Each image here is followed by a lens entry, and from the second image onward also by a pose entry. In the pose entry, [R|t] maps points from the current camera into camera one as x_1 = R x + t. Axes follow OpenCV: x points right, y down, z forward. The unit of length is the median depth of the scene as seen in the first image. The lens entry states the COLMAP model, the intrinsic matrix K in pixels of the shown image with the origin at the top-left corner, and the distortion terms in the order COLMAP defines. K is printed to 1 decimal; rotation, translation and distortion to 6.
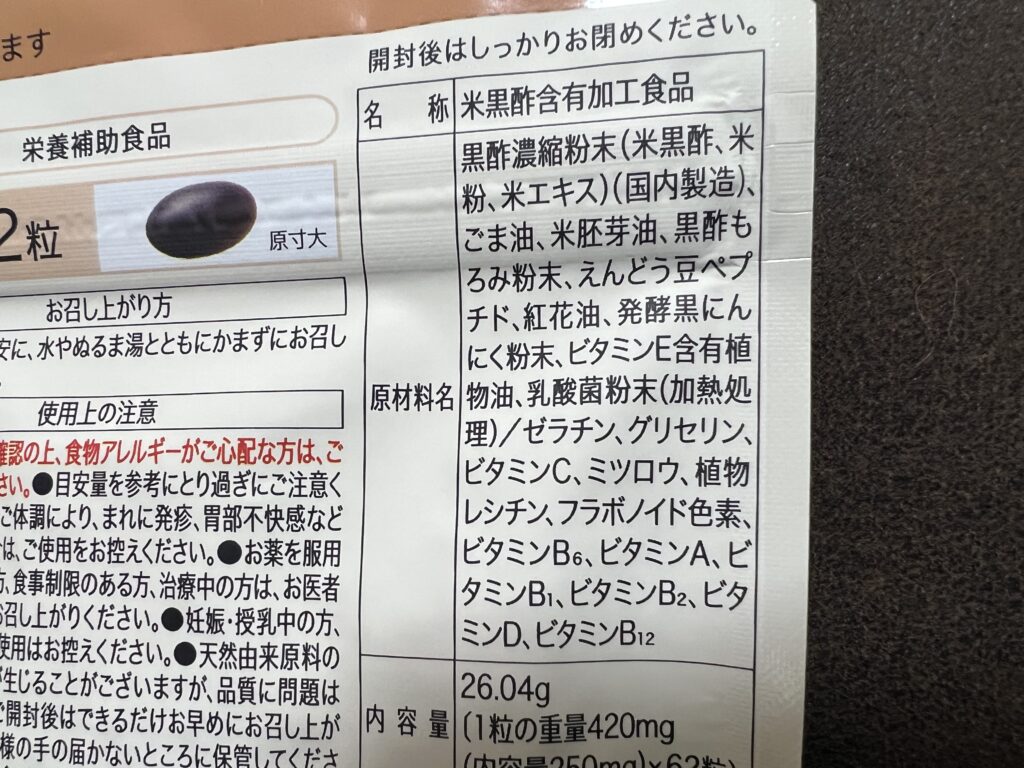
lens RADIAL K [[776.2, 0, 454.0], [0, 776.2, 472.2], [0, 0, 1]] dist [-0.001979, -0.006768]
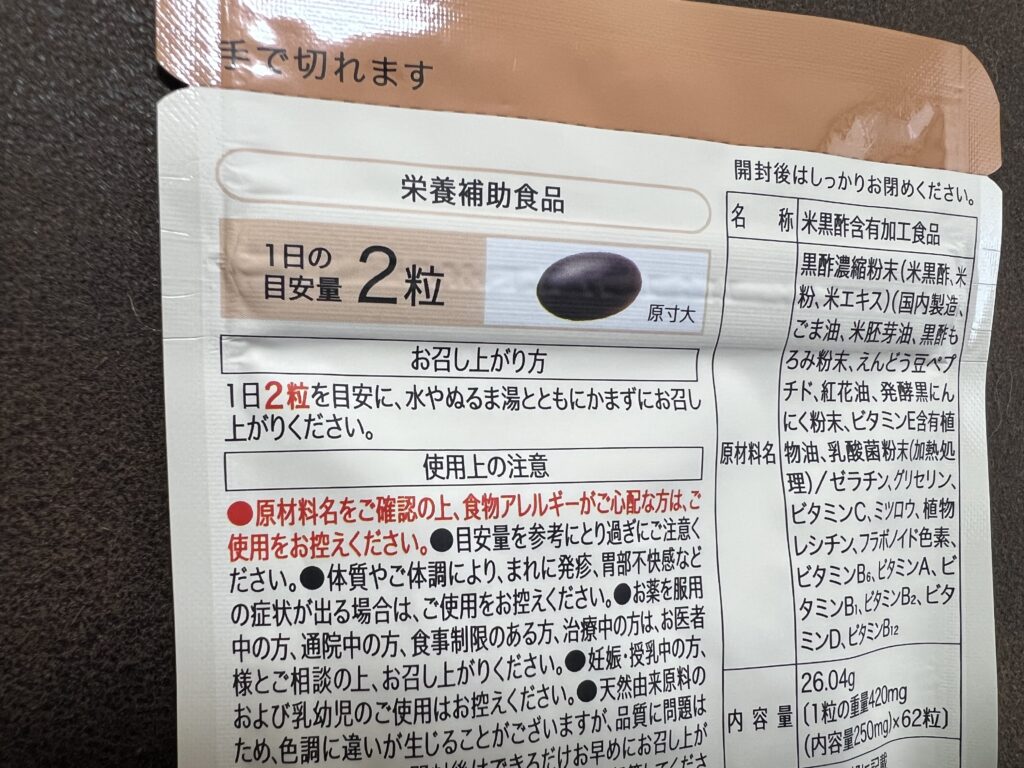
lens RADIAL K [[776.2, 0, 454.0], [0, 776.2, 472.2], [0, 0, 1]] dist [-0.001979, -0.006768]
pose [[0.889270, -0.018084, 0.457025, -1.007858], [0.004166, 0.999497, 0.031443, -0.106129], [-0.457364, -0.026057, 0.888898, 0.133392]]
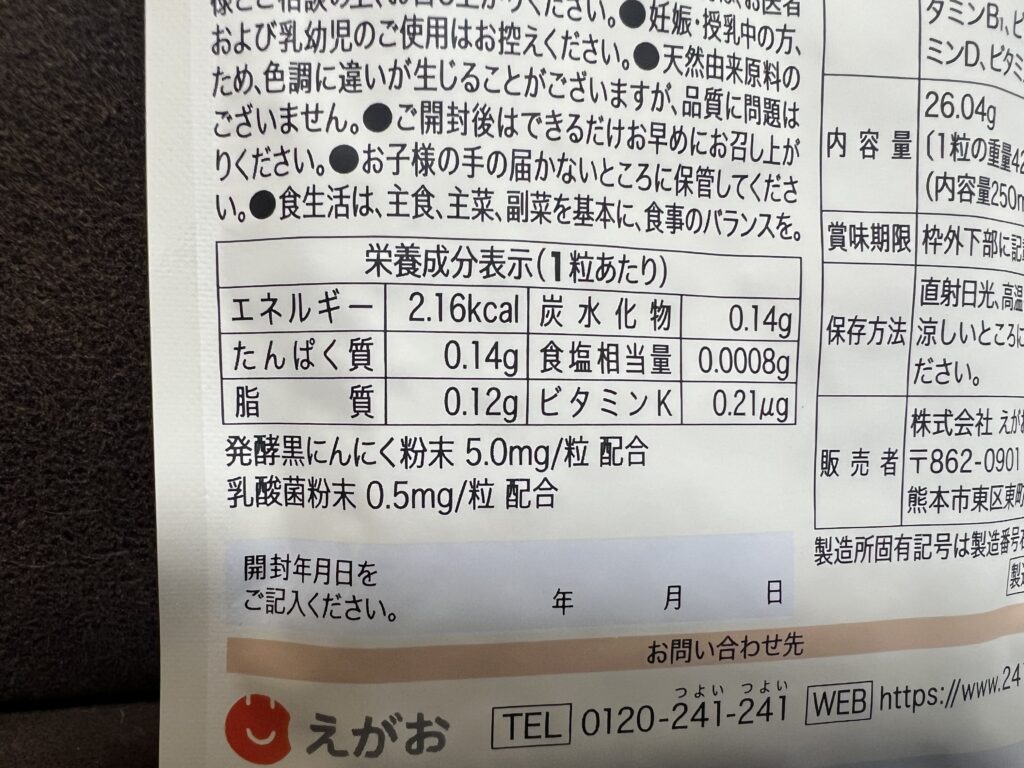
lens RADIAL K [[776.2, 0, 454.0], [0, 776.2, 472.2], [0, 0, 1]] dist [-0.001979, -0.006768]
pose [[0.931661, -0.023987, 0.362535, -0.878448], [-0.007588, 0.996316, 0.085421, 0.629347], [-0.363248, -0.082334, 0.928047, 0.239610]]
